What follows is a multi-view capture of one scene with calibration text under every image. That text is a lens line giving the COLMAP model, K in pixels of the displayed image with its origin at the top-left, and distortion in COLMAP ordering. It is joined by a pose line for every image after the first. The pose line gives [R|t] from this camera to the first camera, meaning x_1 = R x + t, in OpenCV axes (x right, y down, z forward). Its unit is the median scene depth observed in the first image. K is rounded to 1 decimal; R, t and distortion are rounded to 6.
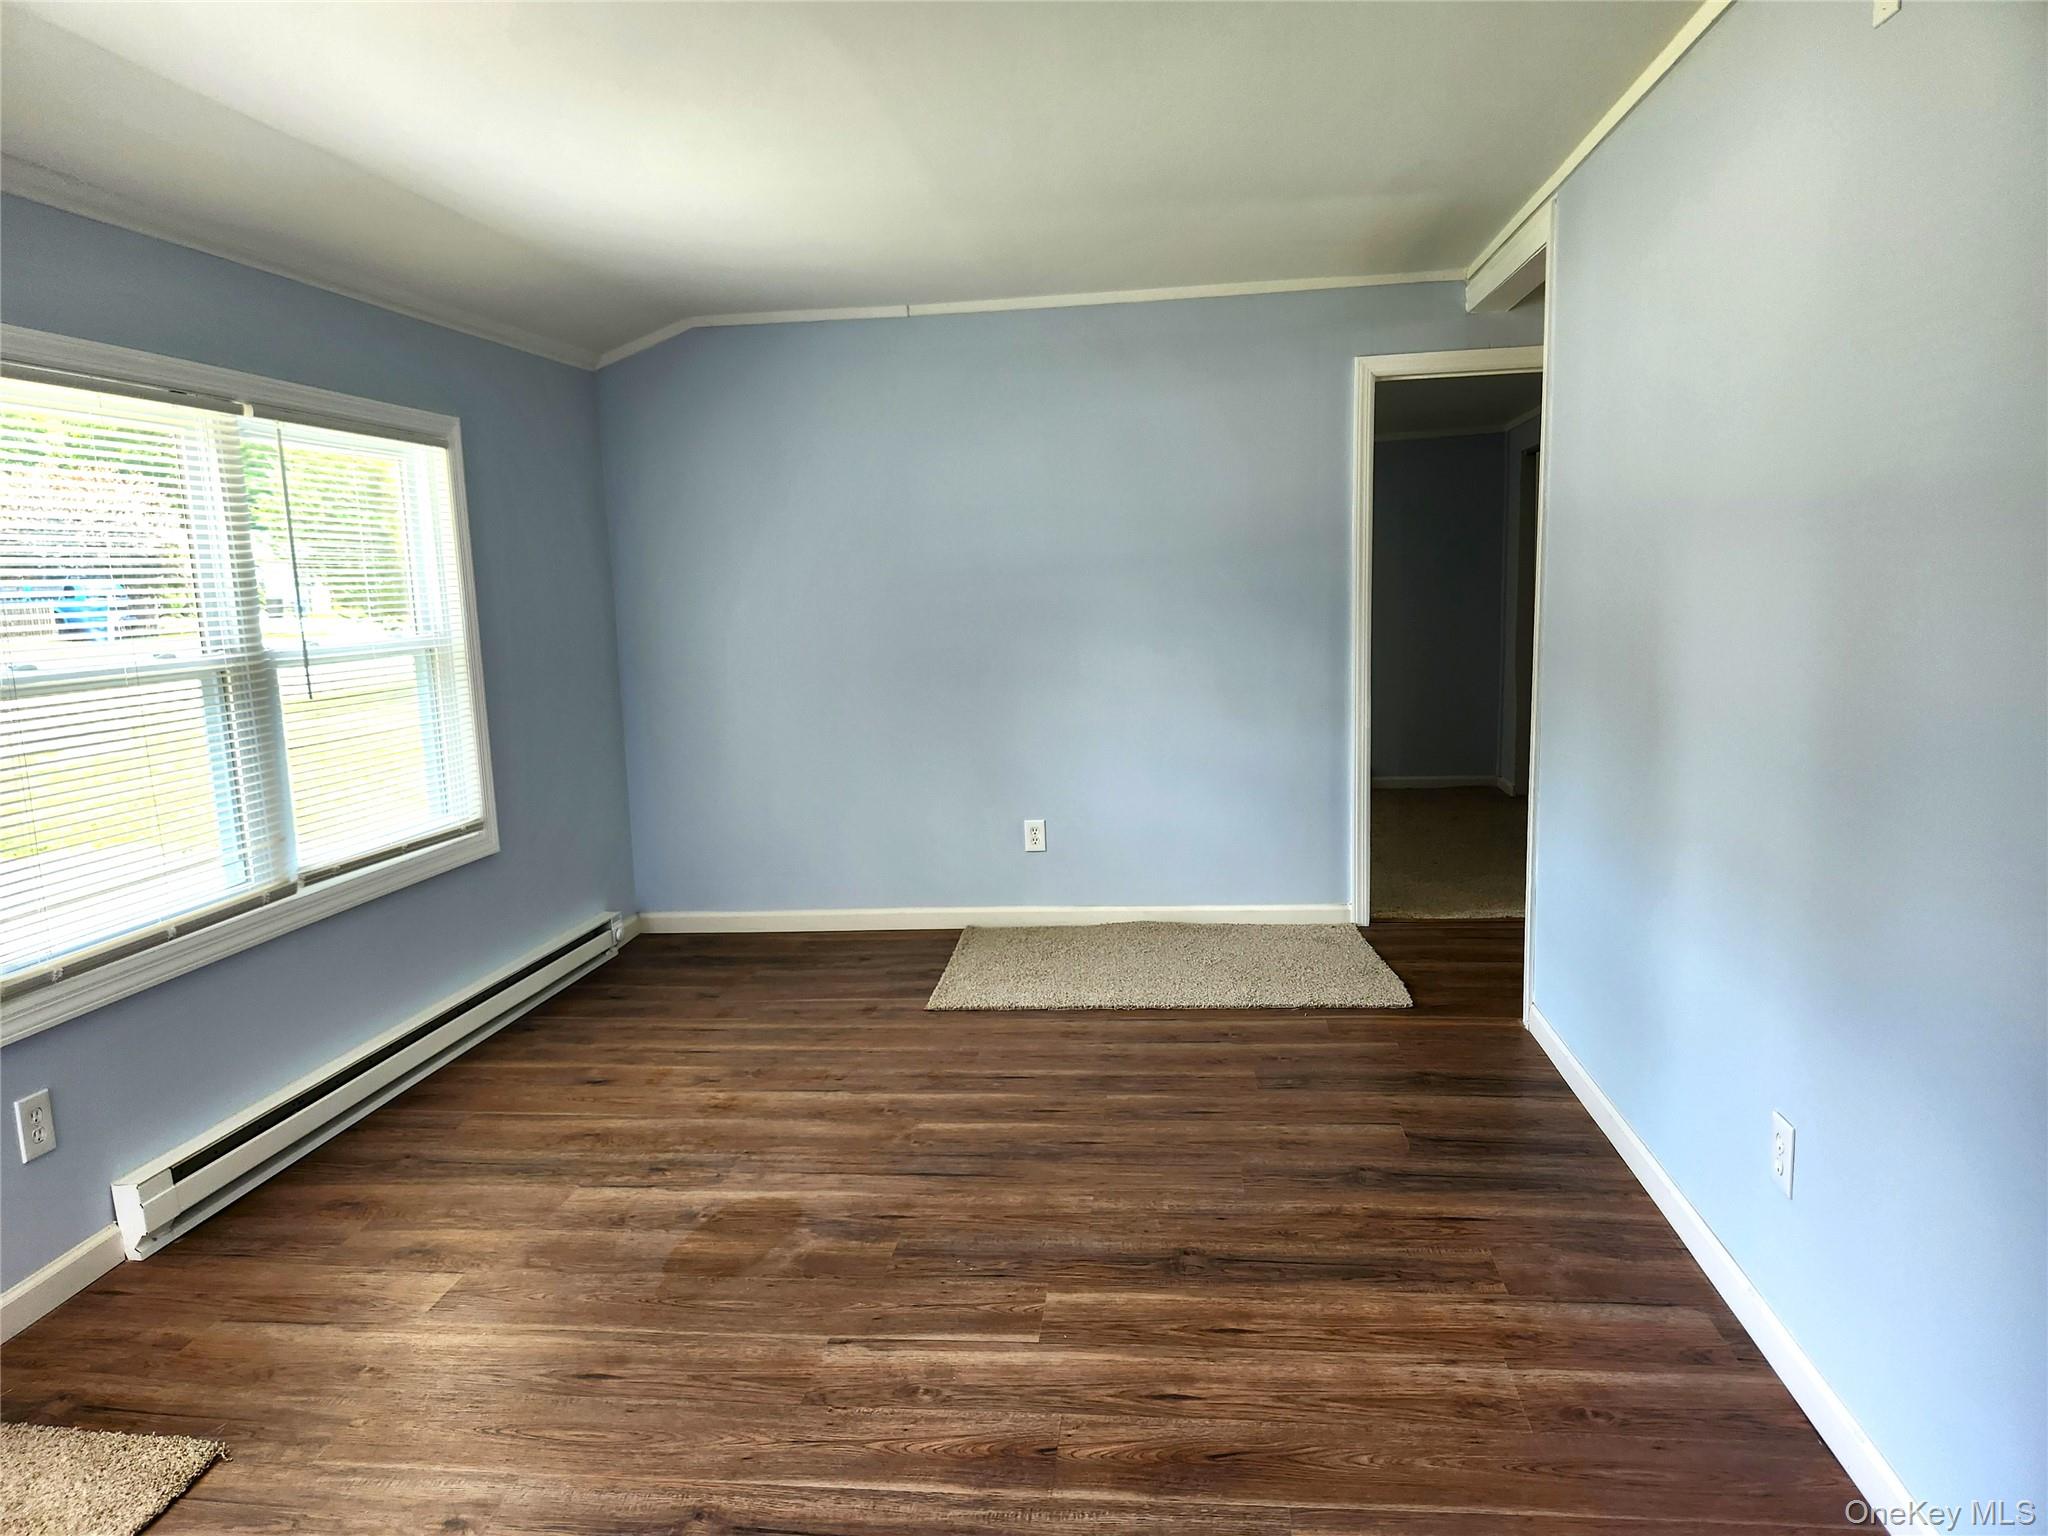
lens RADIAL K [[1395.1, 0, 1024.0], [0, 1395.1, 768.0], [0, 0, 1]] dist [0.081496, -0.079190]
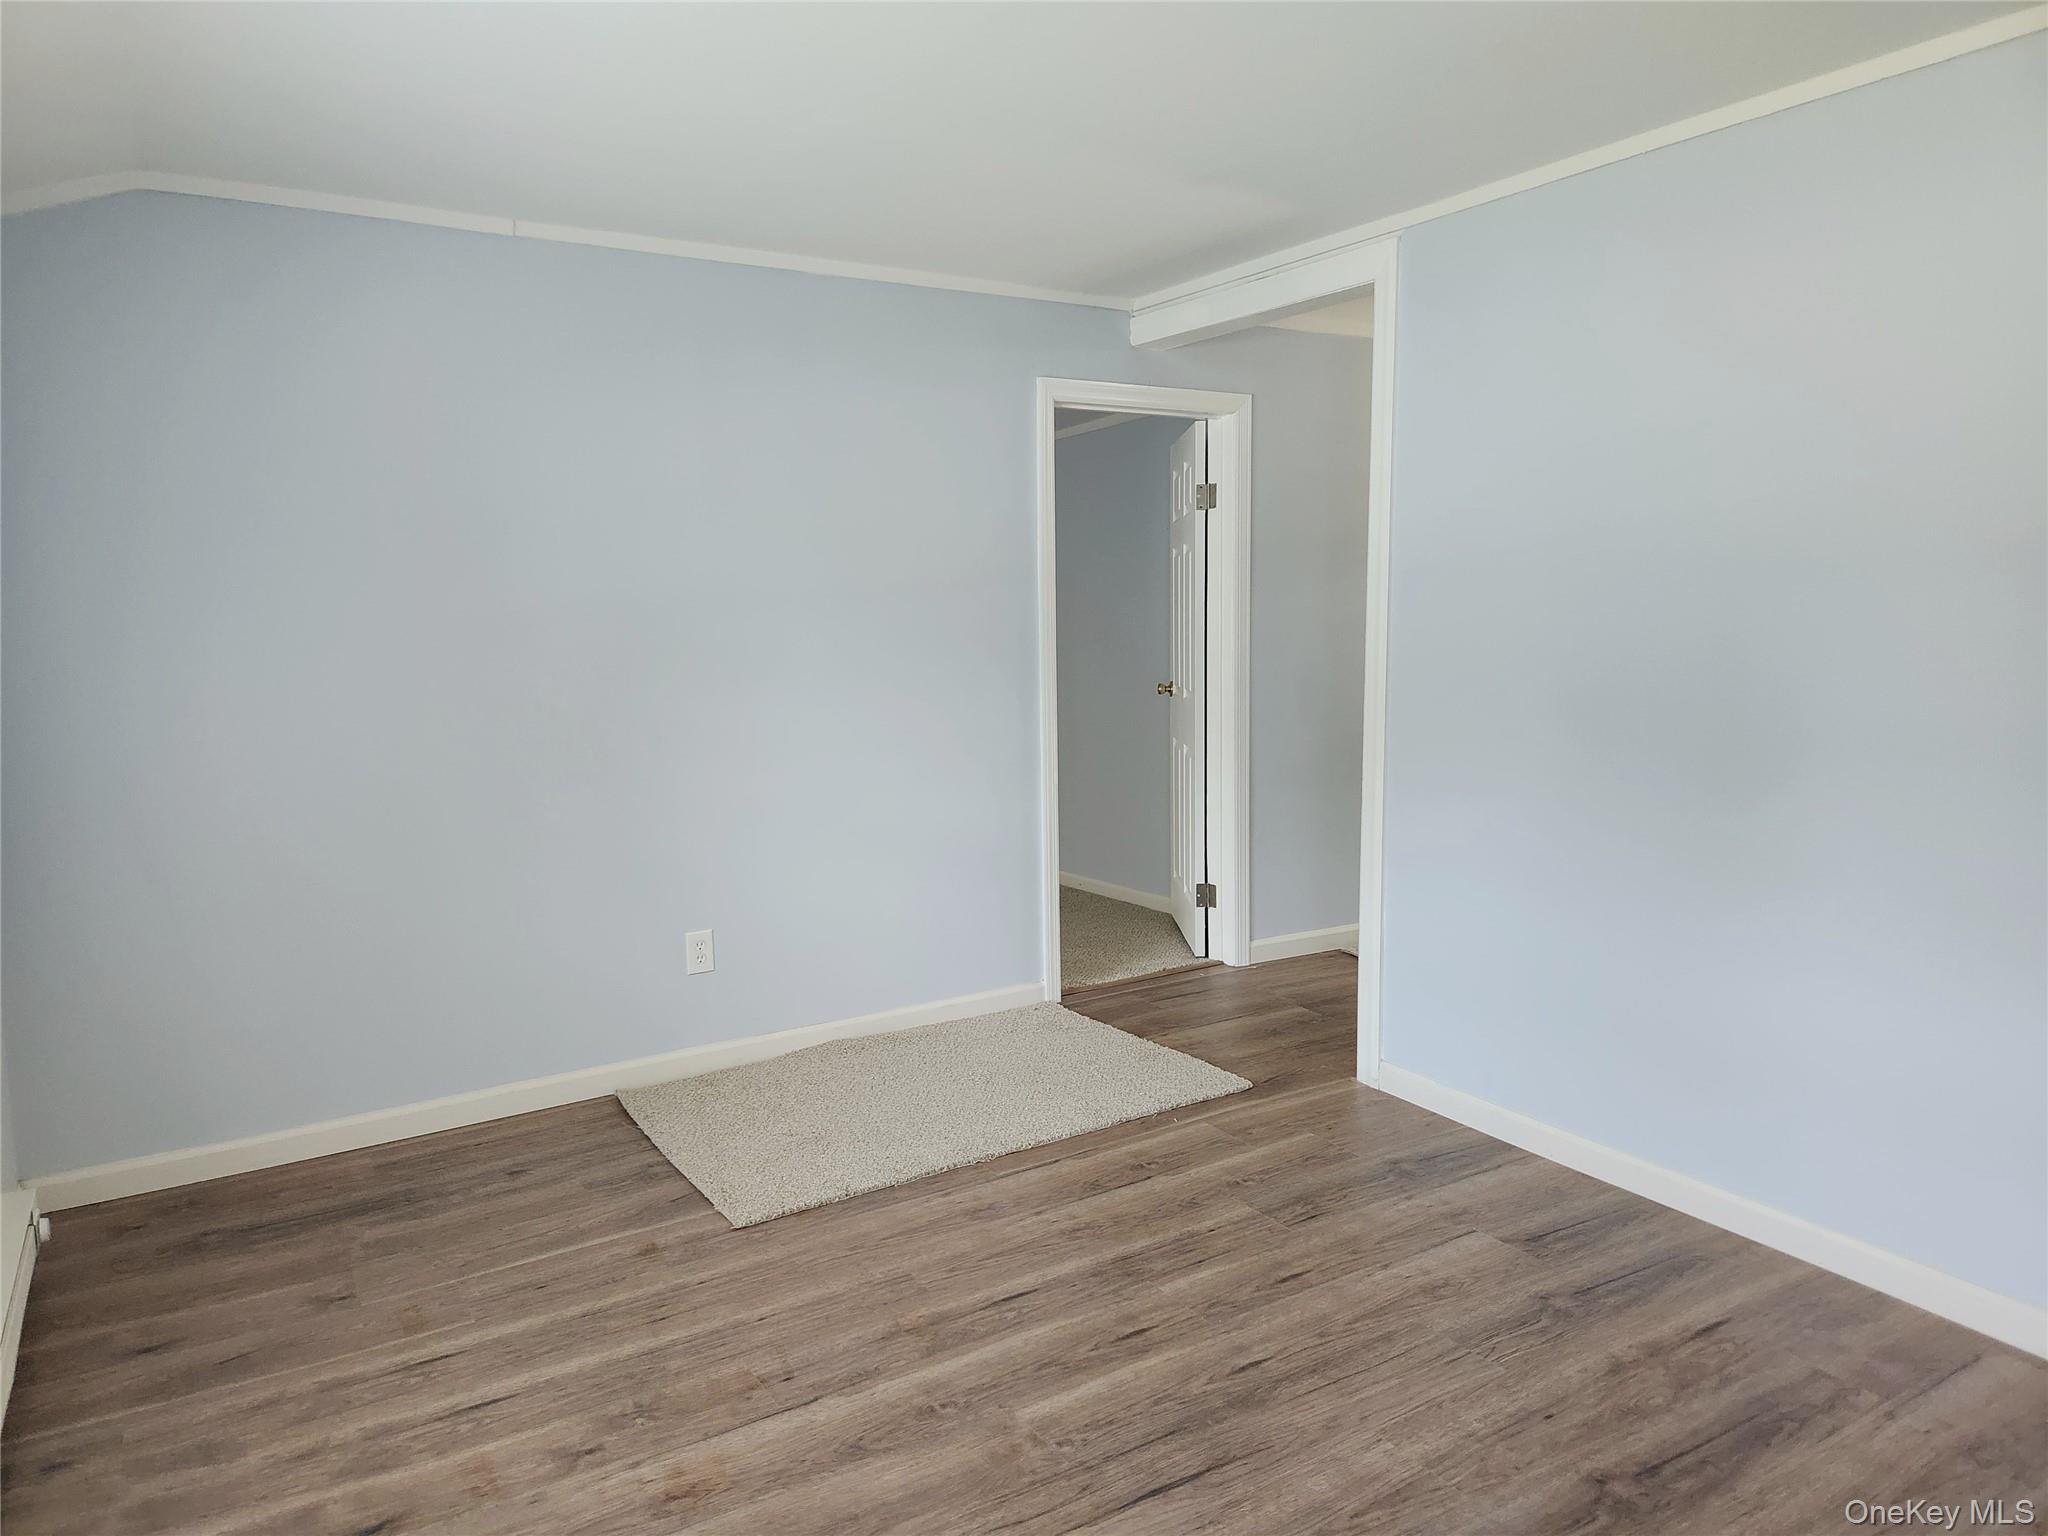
lens RADIAL K [[1385.5, 0, 1022.6], [0, 1385.5, 743.4], [0, 0, 1]] dist [0.065976, -0.054192]
pose [[0.782463, -0.040752, 0.621362, -0.481996], [0.069689, 0.997318, -0.022348, -0.052119], [-0.618785, 0.060788, 0.783205, 0.454169]]
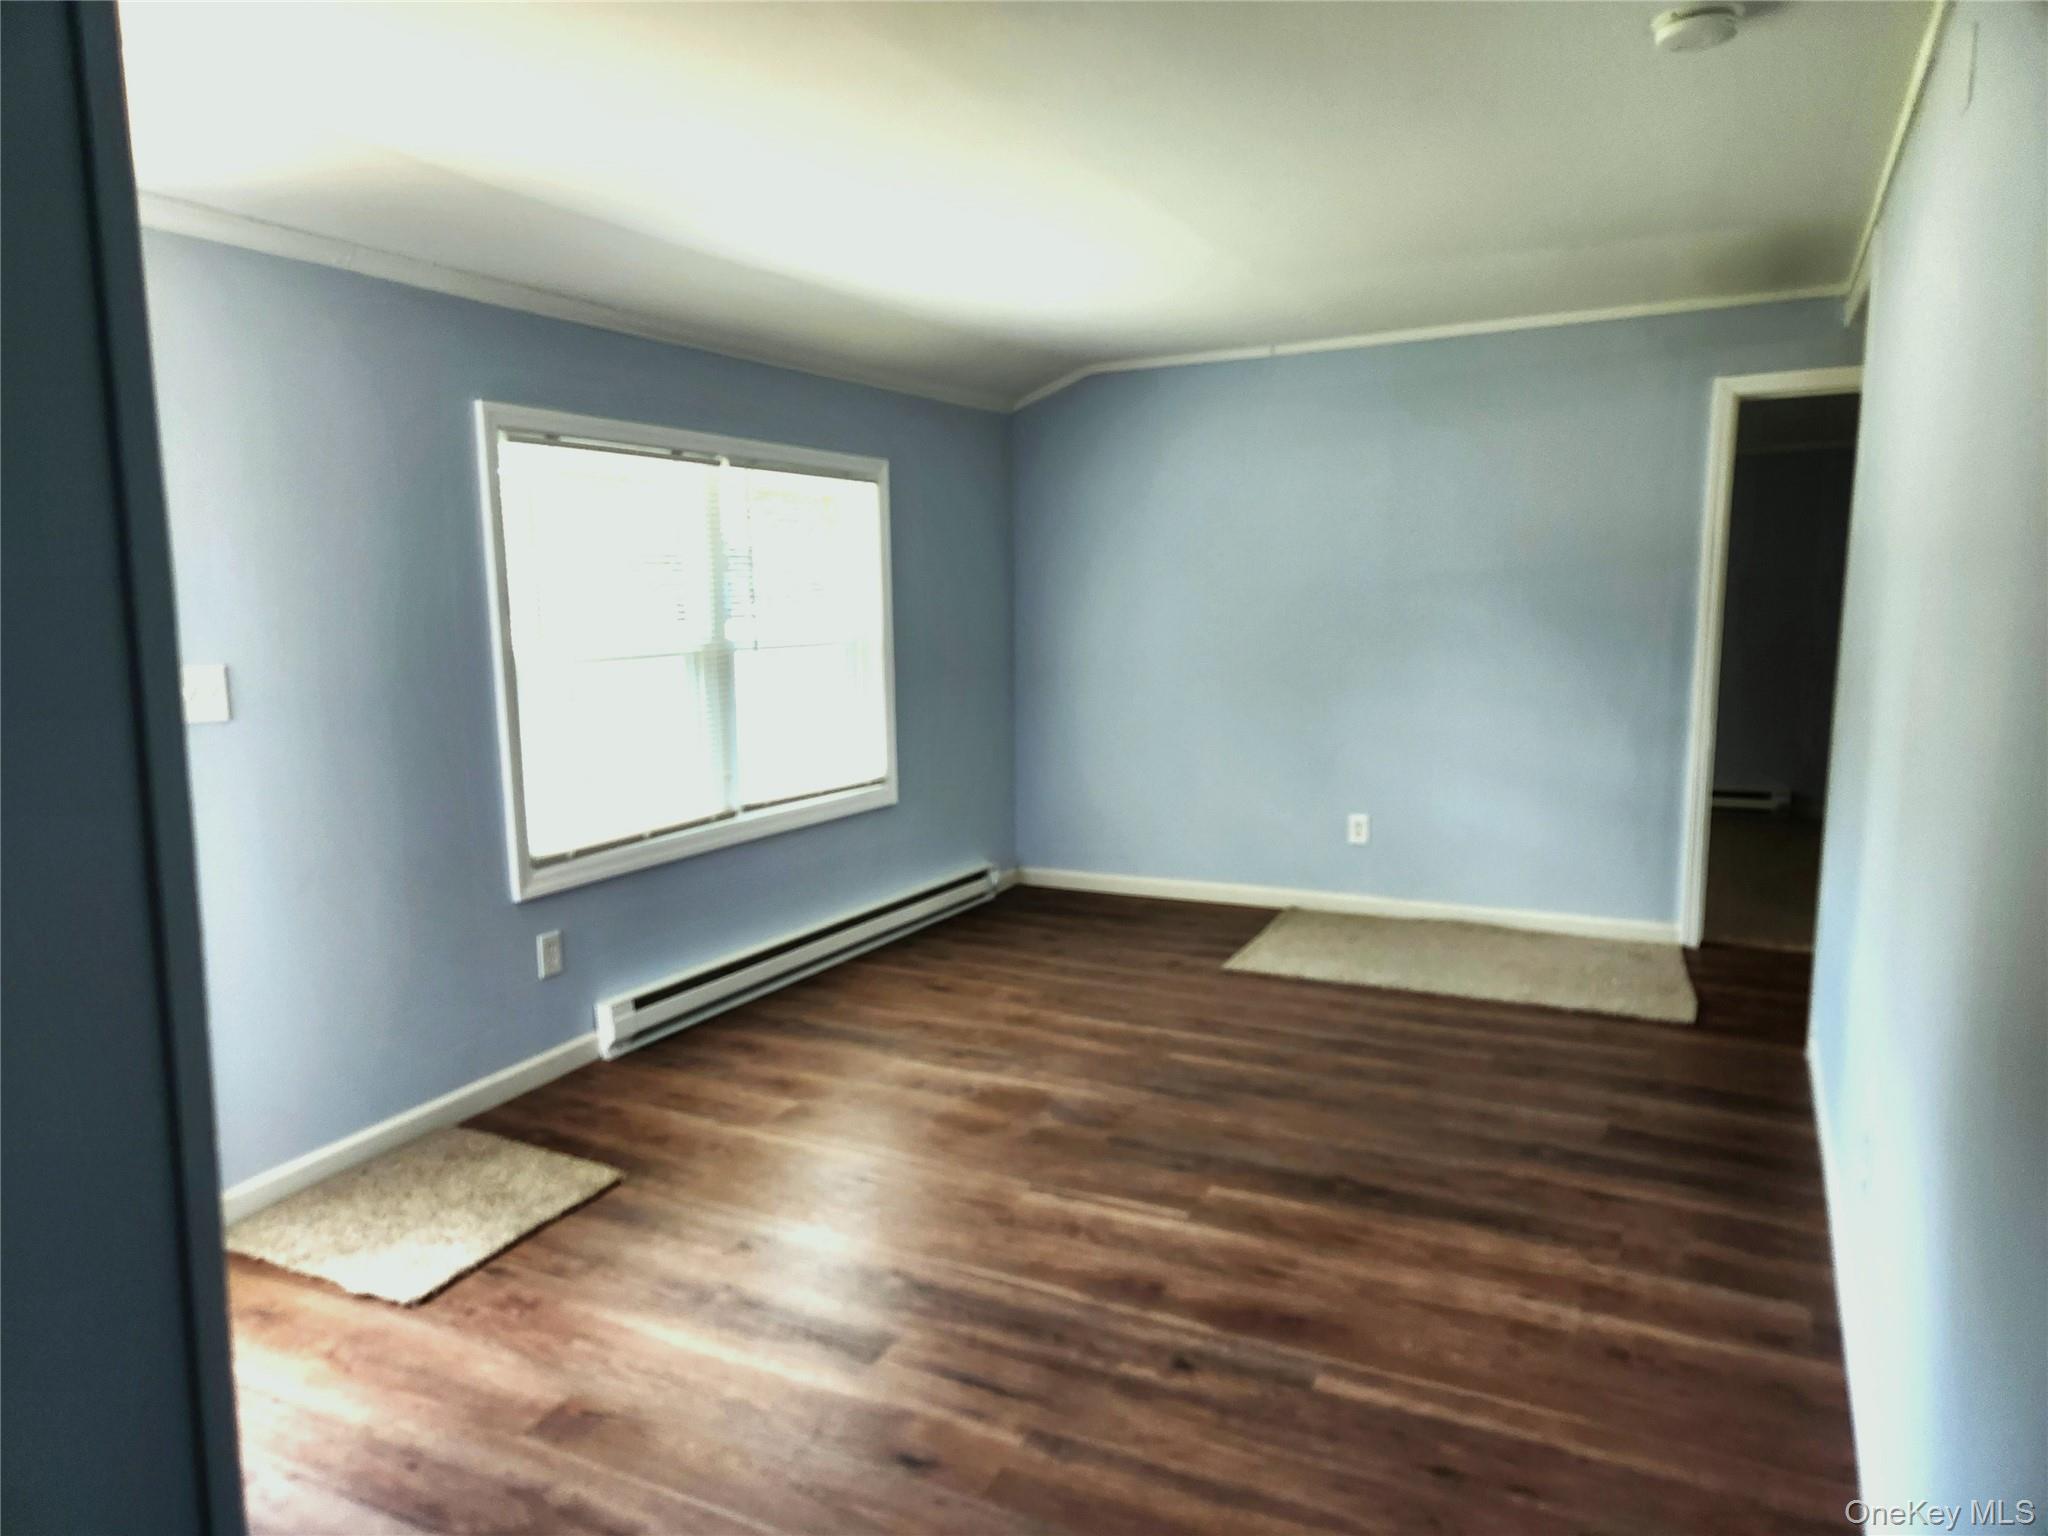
lens RADIAL K [[1358.6, 0, 1014.2], [0, 1358.6, 773.9], [0, 0, 1]] dist [0.095040, -0.073077]
pose [[0.934574, 0.069051, -0.349004, 0.190042], [-0.066645, 0.997597, 0.018914, 0.004208], [0.349471, 0.005583, 0.936930, -0.133265]]
